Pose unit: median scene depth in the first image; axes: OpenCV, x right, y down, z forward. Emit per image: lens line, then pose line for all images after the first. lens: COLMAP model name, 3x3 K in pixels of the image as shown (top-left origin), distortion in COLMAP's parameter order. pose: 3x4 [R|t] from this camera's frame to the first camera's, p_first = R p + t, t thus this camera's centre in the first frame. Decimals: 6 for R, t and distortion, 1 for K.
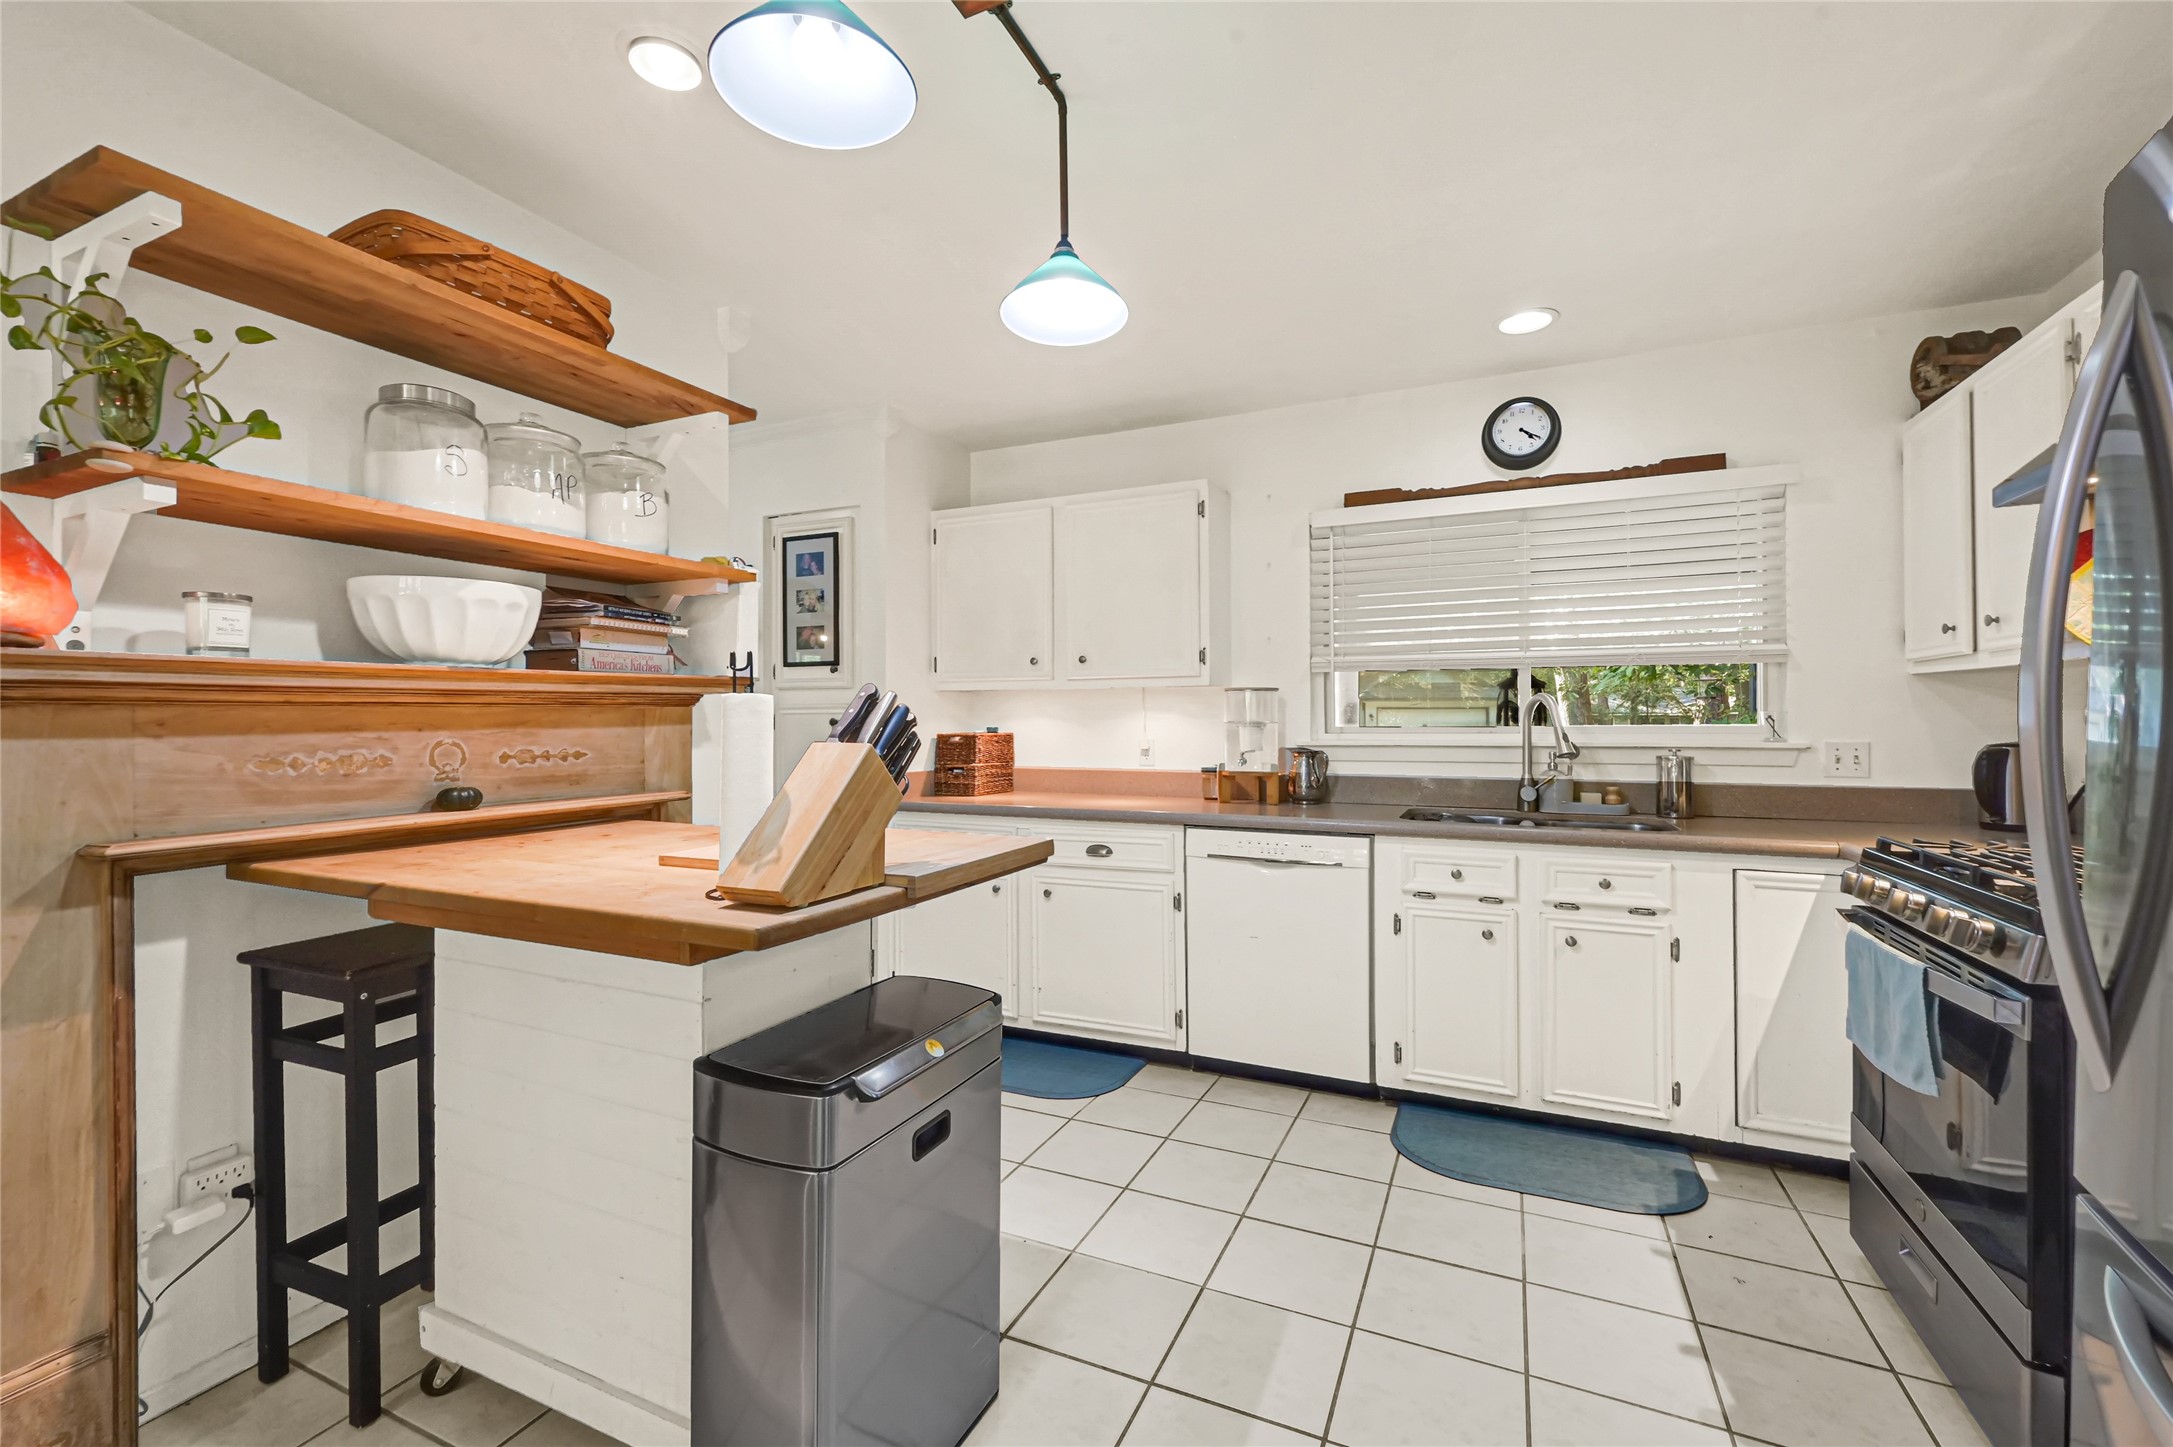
lens RADIAL K [[891.9, 0, 1093.5], [0, 891.9, 723.7], [0, 0, 1]] dist [-0.002043, 0.000029]
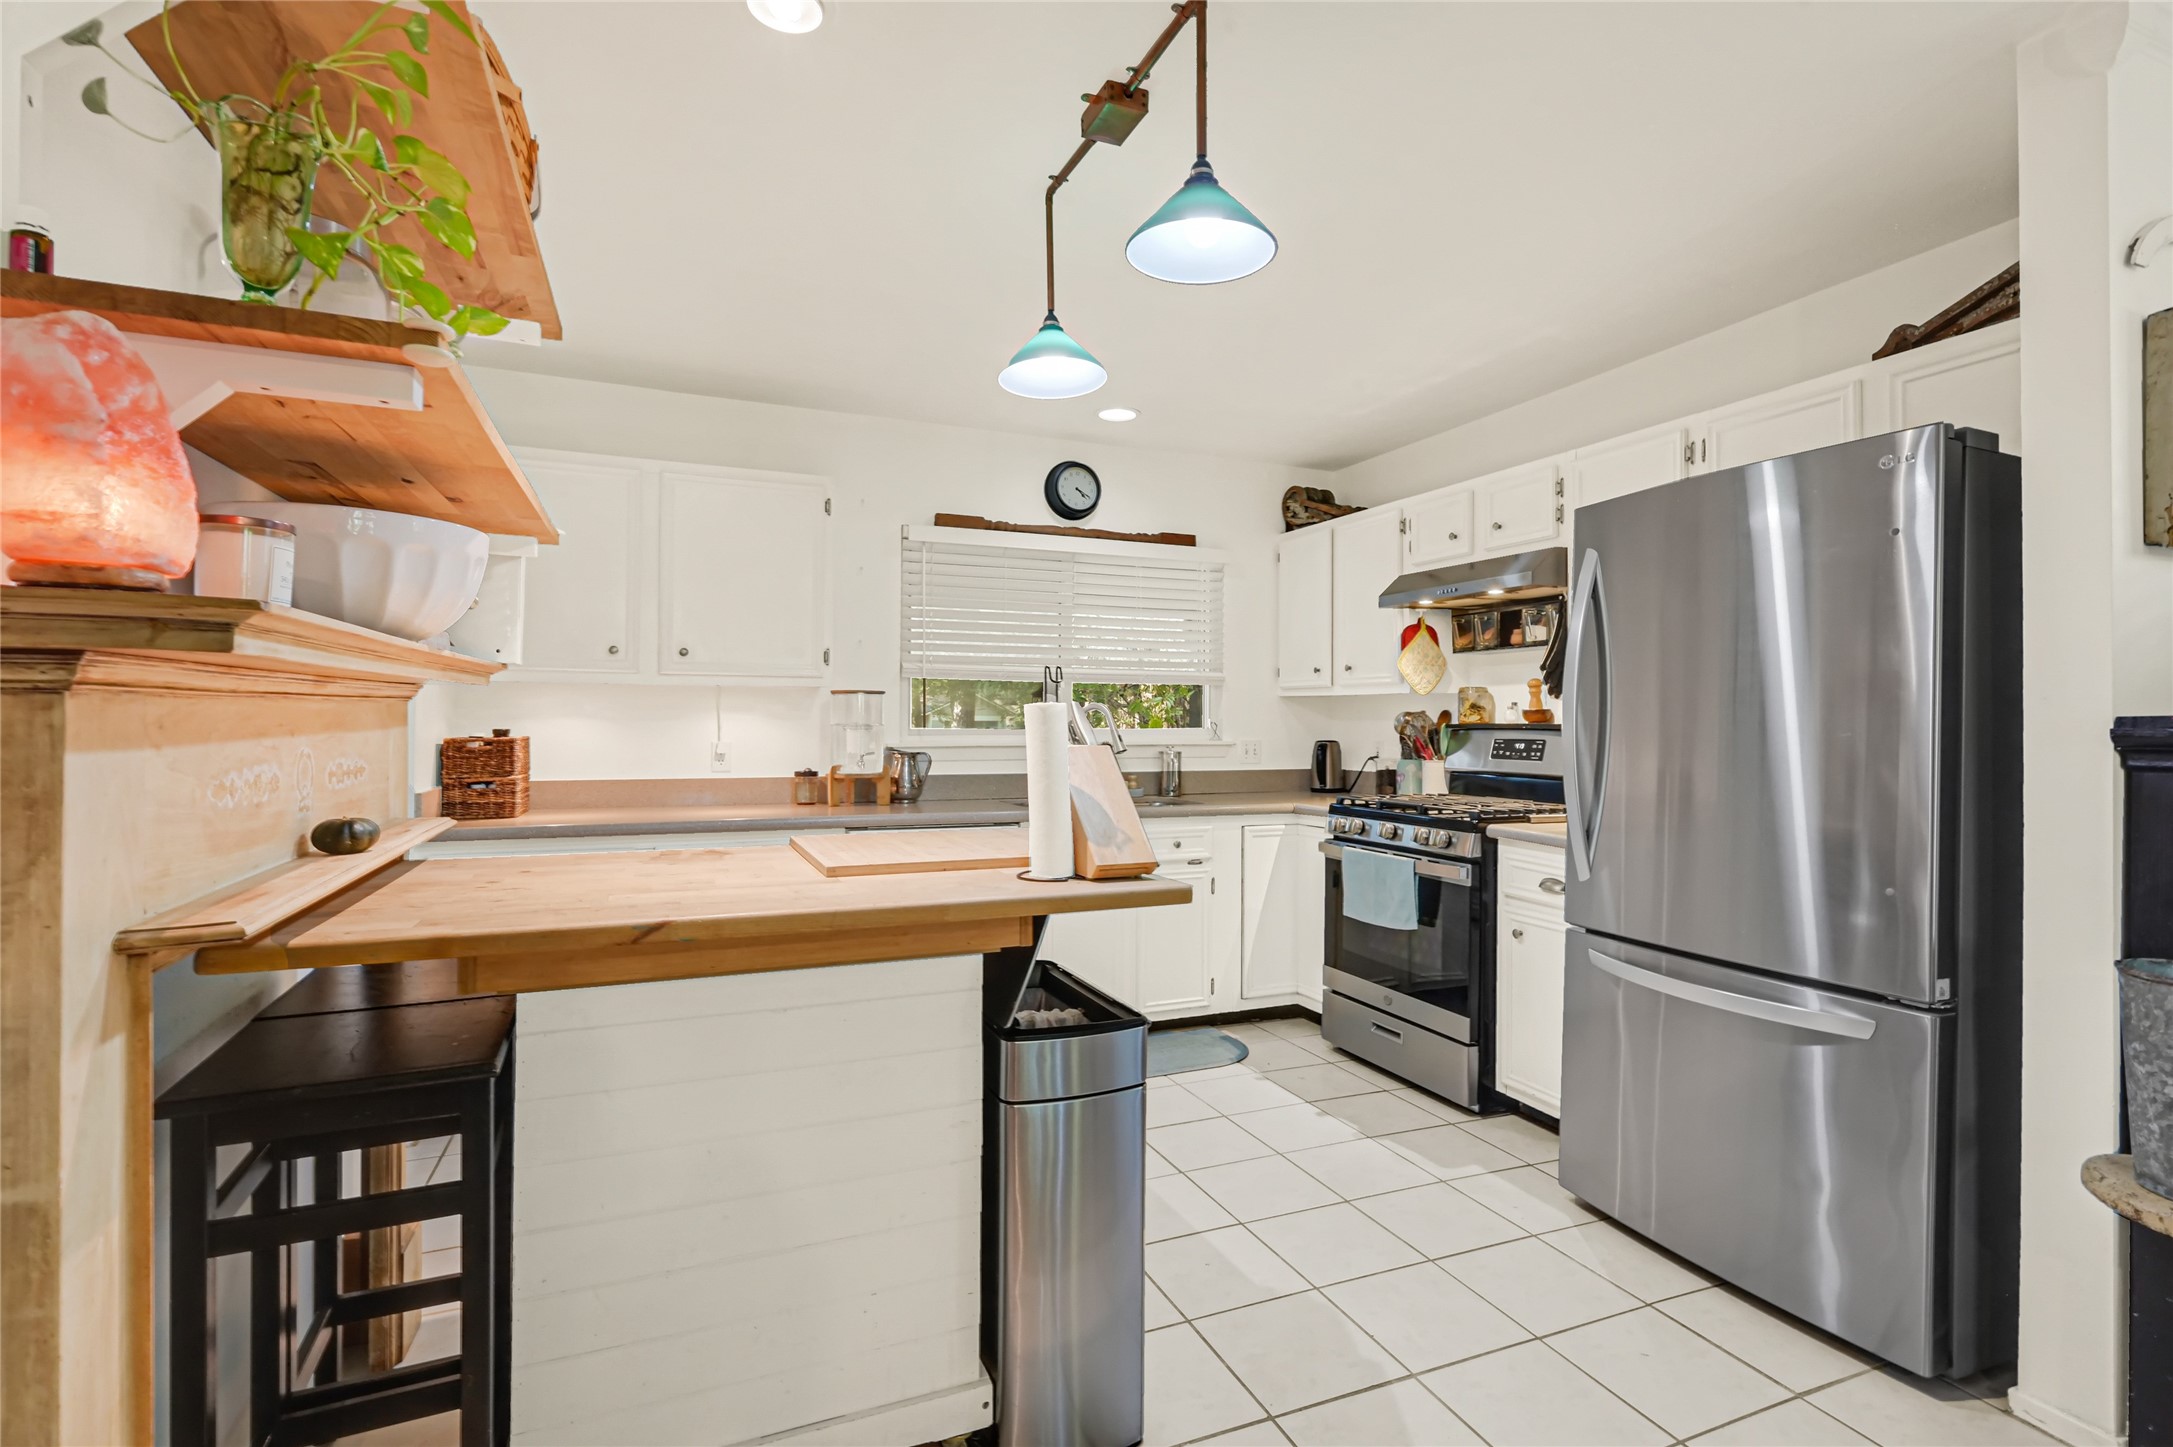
lens RADIAL K [[1010.1, 0, 1097.7], [0, 1010.1, 725.6], [0, 0, 1]] dist [-0.013638, 0.000070]
pose [[0.675551, 0.003688, 0.737304, -0.699556], [-0.004463, 0.999990, -0.000913, -0.001257], [-0.737300, -0.002674, 0.675560, 0.043291]]
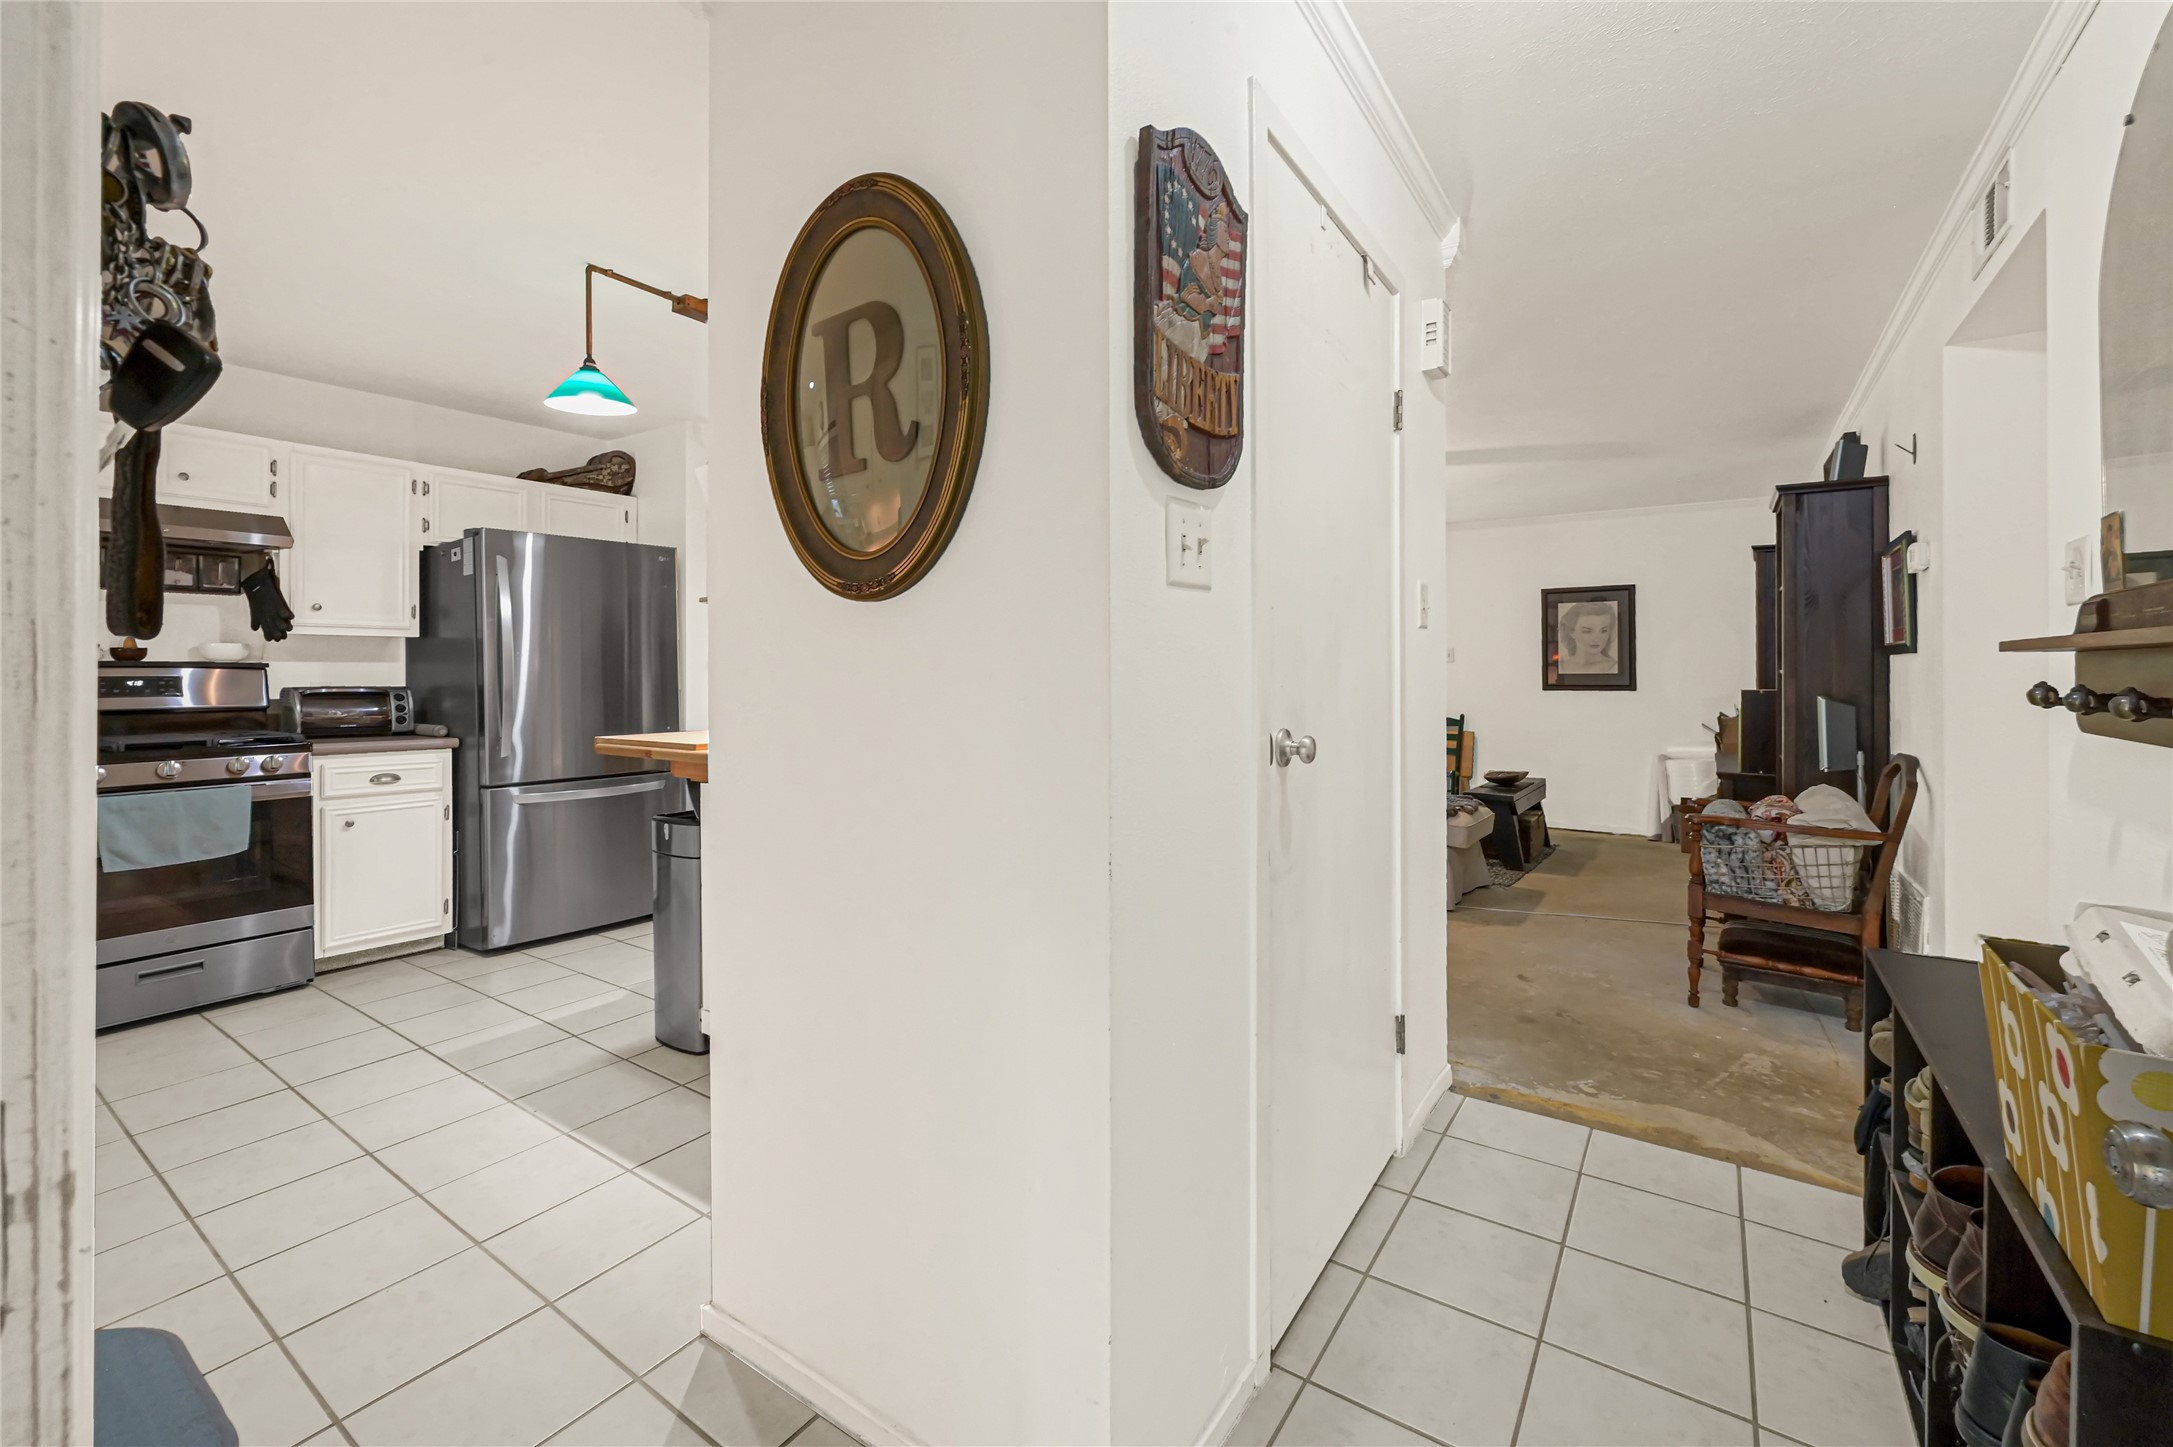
lens RADIAL K [[888.3, 0, 1106.1], [0, 888.3, 671.4], [0, 0, 1]] dist [-0.000455, 0.000081]
pose [[-0.986671, 0.004240, 0.162674, -0.867559], [0.005037, 0.999977, 0.004492, 0.009312], [-0.162651, 0.005251, -0.986670, 1.761497]]
